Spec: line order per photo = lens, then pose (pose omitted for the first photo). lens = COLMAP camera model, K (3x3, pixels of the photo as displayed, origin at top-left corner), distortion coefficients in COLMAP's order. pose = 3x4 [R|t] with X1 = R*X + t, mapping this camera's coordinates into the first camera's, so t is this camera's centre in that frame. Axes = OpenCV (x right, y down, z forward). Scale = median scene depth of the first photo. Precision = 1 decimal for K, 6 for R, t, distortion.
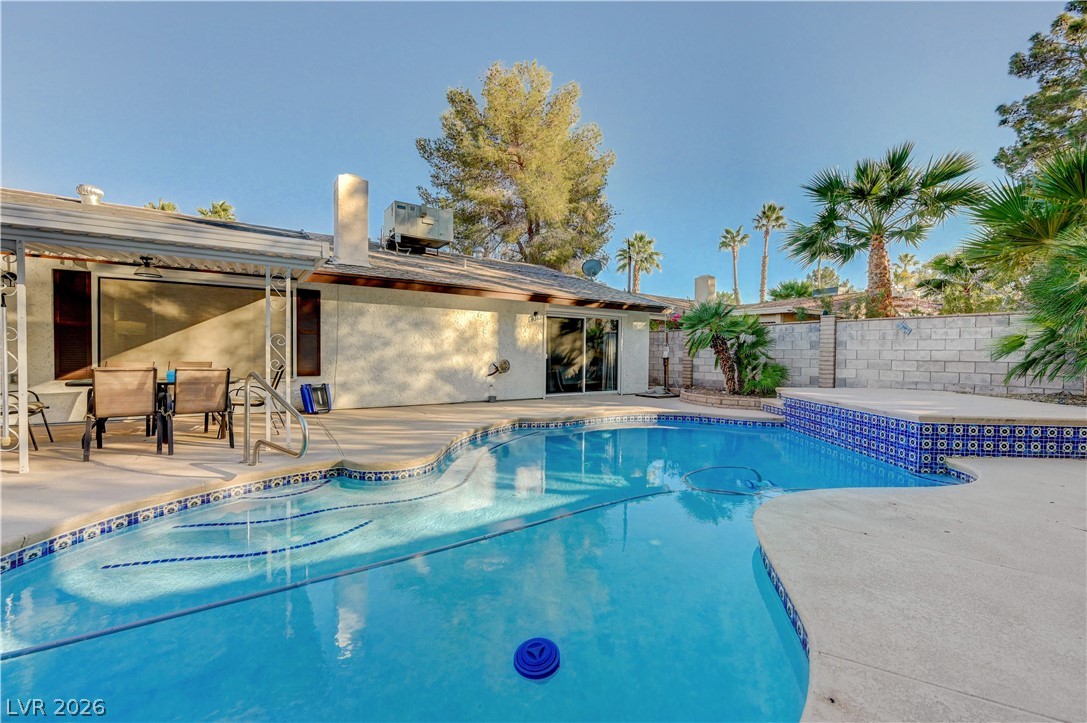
lens RADIAL K [[431.5, 0, 544.2], [0, 431.5, 363.7], [0, 0, 1]] dist [-0.004134, -0.000283]
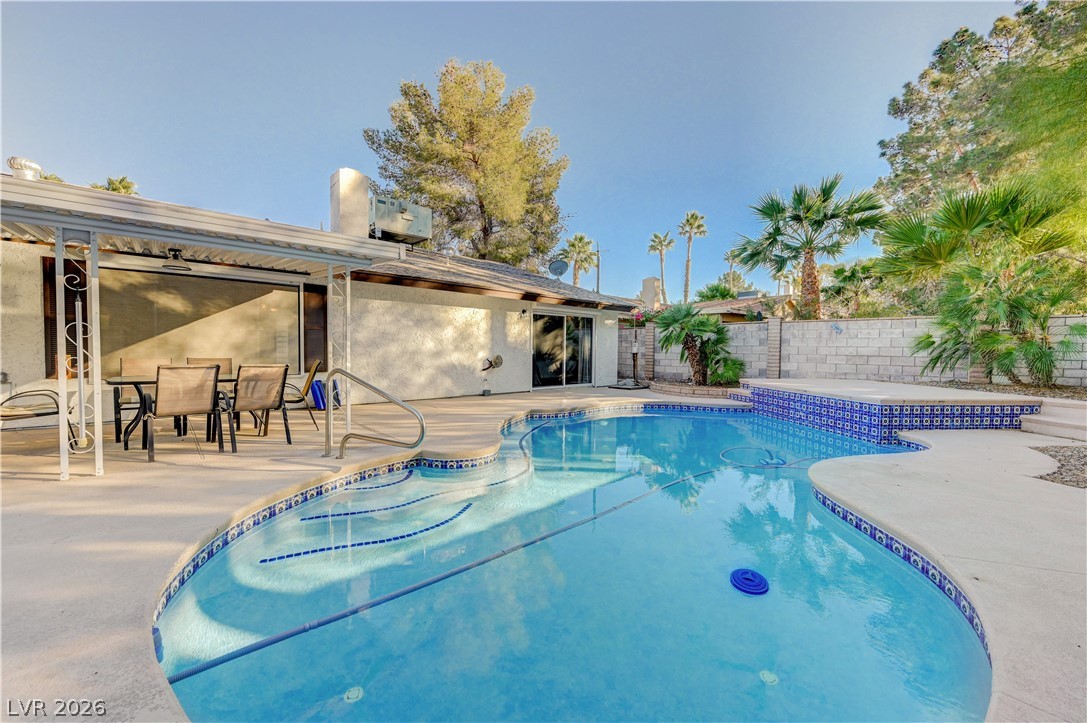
lens RADIAL K [[431.5, 0, 519.5], [0, 431.5, 362.8], [0, 0, 1]] dist [-0.004134, -0.000283]
pose [[0.986843, -0.004370, 0.161623, -0.225978], [0.002522, 0.999929, 0.011641, -0.002894], [-0.161662, -0.011081, 0.986784, -0.048511]]
